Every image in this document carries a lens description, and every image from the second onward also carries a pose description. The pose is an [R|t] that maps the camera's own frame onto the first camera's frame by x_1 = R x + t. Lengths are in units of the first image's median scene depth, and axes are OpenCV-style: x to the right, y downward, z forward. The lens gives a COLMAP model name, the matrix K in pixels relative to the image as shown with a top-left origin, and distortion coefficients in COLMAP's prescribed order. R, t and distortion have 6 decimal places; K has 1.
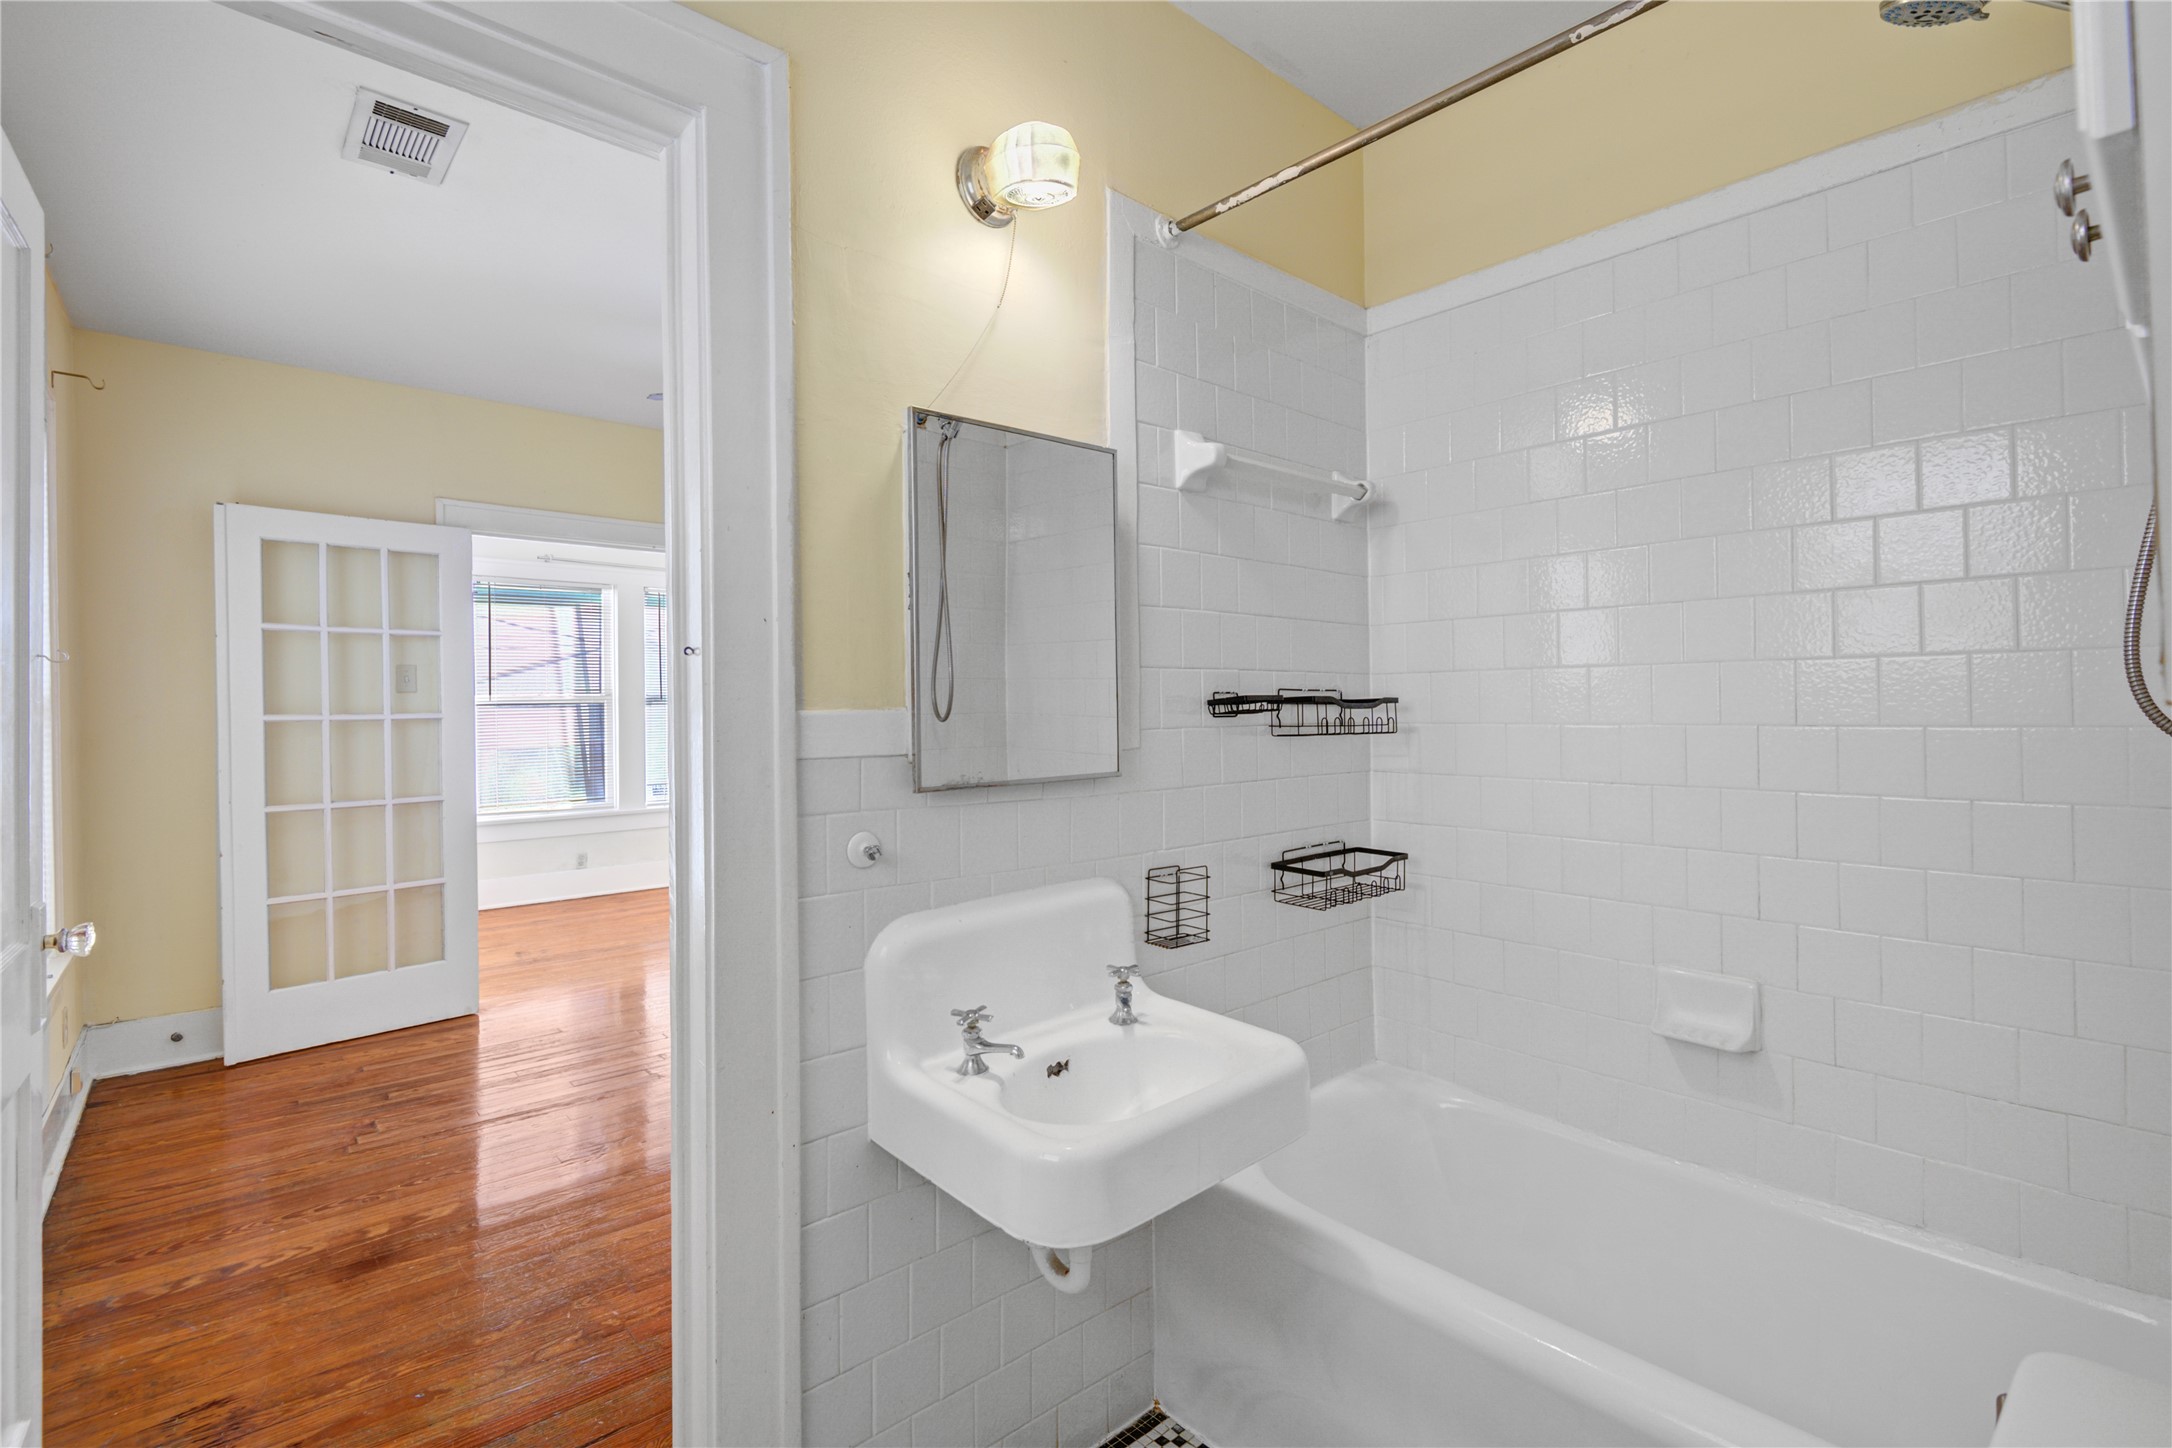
lens RADIAL K [[986.1, 0, 1087.8], [0, 986.1, 731.2], [0, 0, 1]] dist [-0.001336, -0.000197]
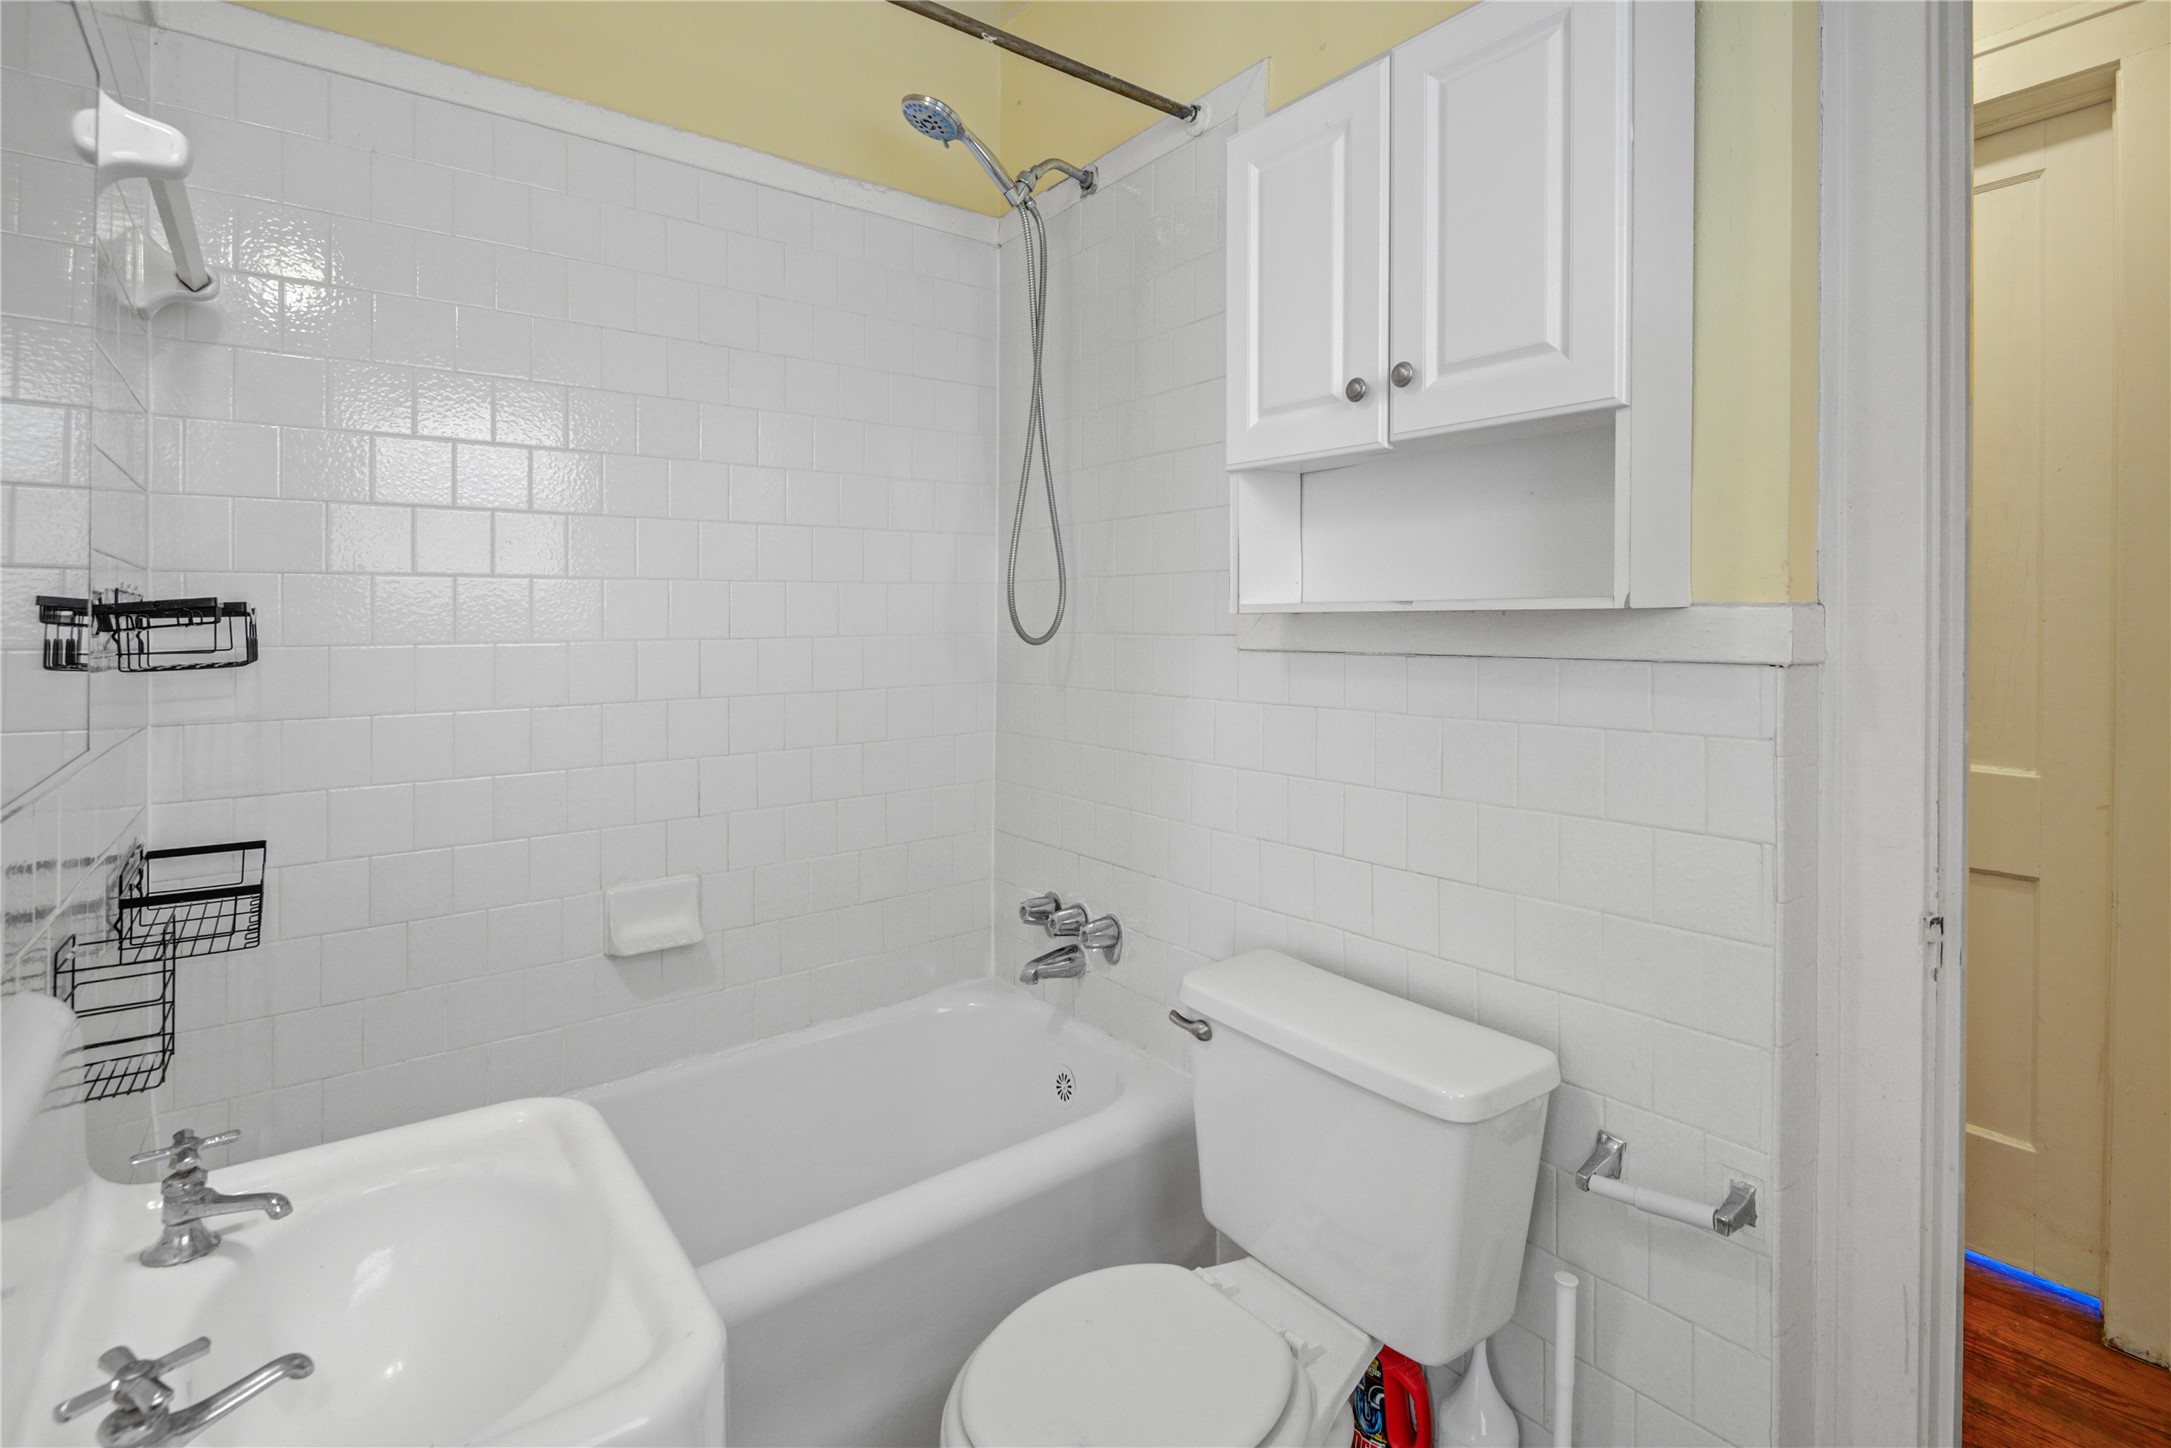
lens RADIAL K [[975.3, 0, 1083.9], [0, 975.3, 669.6], [0, 0, 1]] dist [-0.000270, -0.000012]
pose [[0.054551, -0.042840, 0.997592, -0.317749], [0.021129, 0.998905, 0.041741, -0.008530], [-0.998287, 0.018801, 0.055396, 0.430721]]
